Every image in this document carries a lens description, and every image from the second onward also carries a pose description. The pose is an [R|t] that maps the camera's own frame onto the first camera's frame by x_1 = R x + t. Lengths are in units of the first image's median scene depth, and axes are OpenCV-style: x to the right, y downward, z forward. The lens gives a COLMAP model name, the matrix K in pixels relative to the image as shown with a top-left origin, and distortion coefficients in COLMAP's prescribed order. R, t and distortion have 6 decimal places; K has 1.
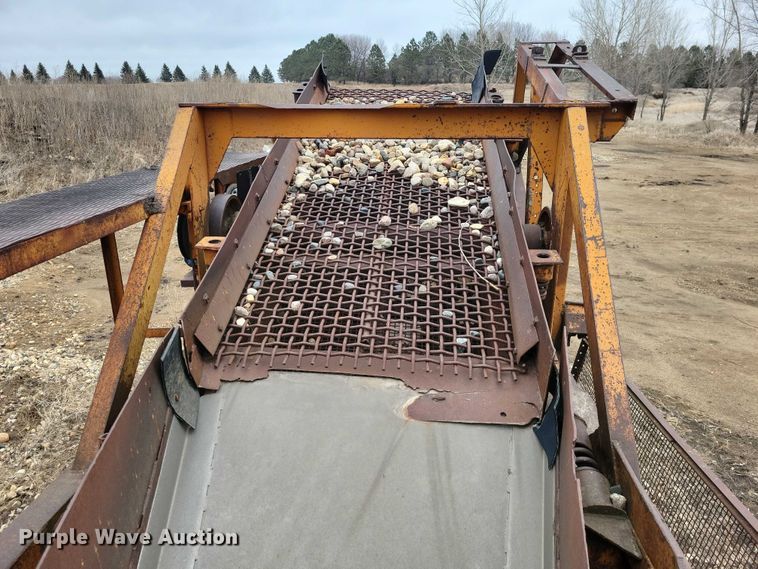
lens RADIAL K [[562.6, 0, 372.7], [0, 562.6, 286.0], [0, 0, 1]] dist [0.044291, -0.031169]
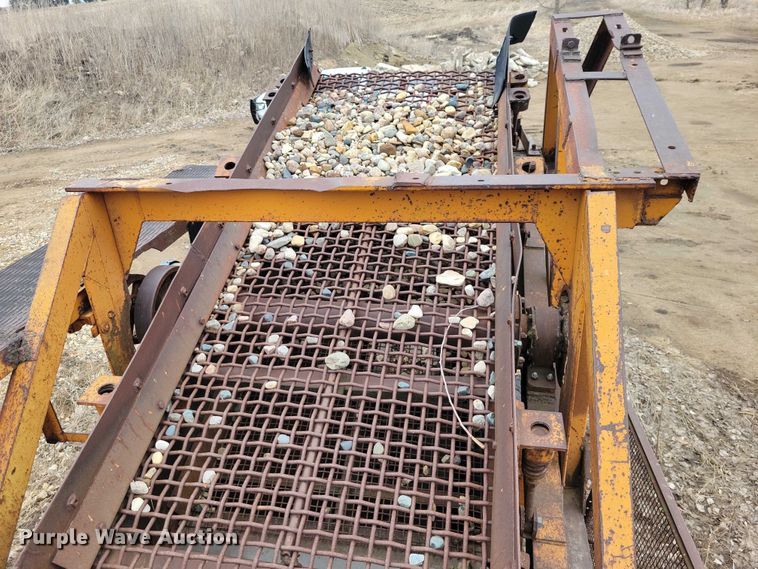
lens RADIAL K [[562.6, 0, 372.7], [0, 562.6, 286.0], [0, 0, 1]] dist [0.044291, -0.031169]
pose [[0.992913, -0.012536, -0.118181, 0.138316], [0.030810, 0.987574, 0.154102, -0.259245], [0.114781, -0.156651, 0.980962, 0.242974]]
